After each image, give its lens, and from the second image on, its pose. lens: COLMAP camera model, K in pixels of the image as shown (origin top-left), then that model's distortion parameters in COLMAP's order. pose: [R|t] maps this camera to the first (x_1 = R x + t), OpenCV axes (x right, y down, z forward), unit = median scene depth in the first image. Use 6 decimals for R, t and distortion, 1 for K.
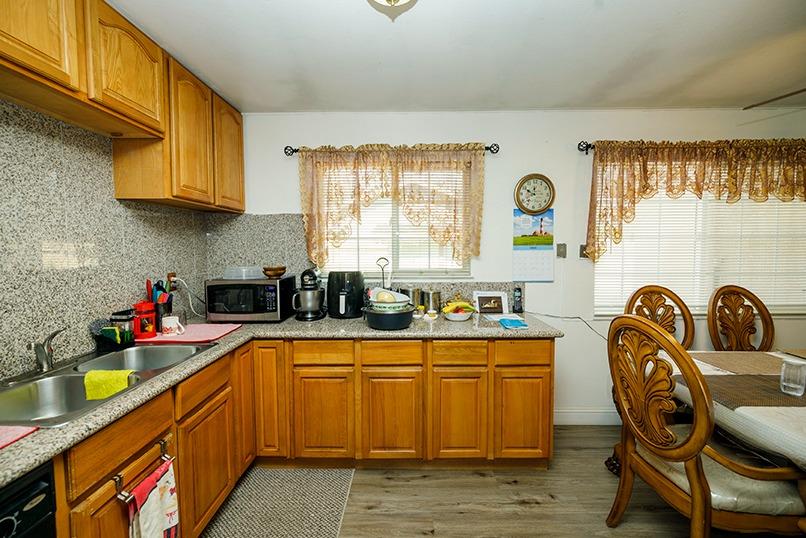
lens RADIAL K [[338.5, 0, 398.7], [0, 338.5, 263.9], [0, 0, 1]] dist [0.000099, -0.000179]
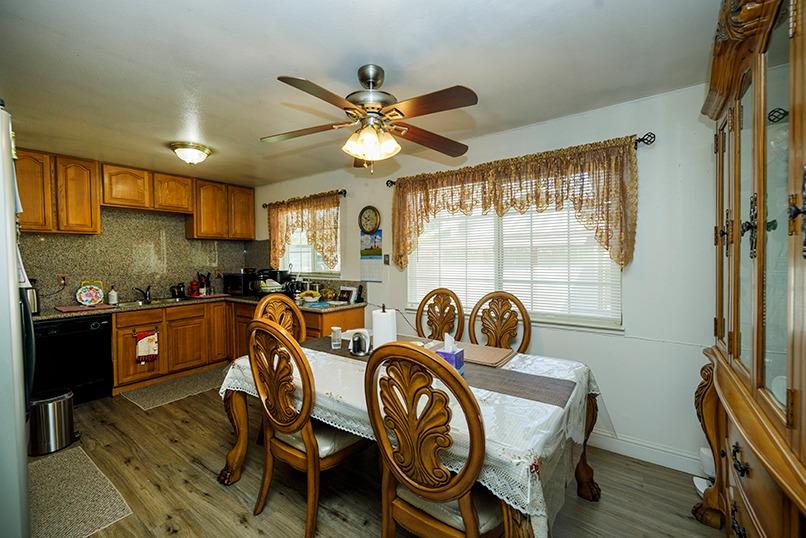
lens RADIAL K [[322.9, 0, 403.0], [0, 322.9, 269.0], [0, 0, 1]] dist [-0.036692, -0.000053]
pose [[0.832771, 0.018798, -0.553298, 1.264578], [-0.019444, 0.999800, 0.004702, -0.008796], [0.553275, 0.006842, 0.832970, -0.048103]]
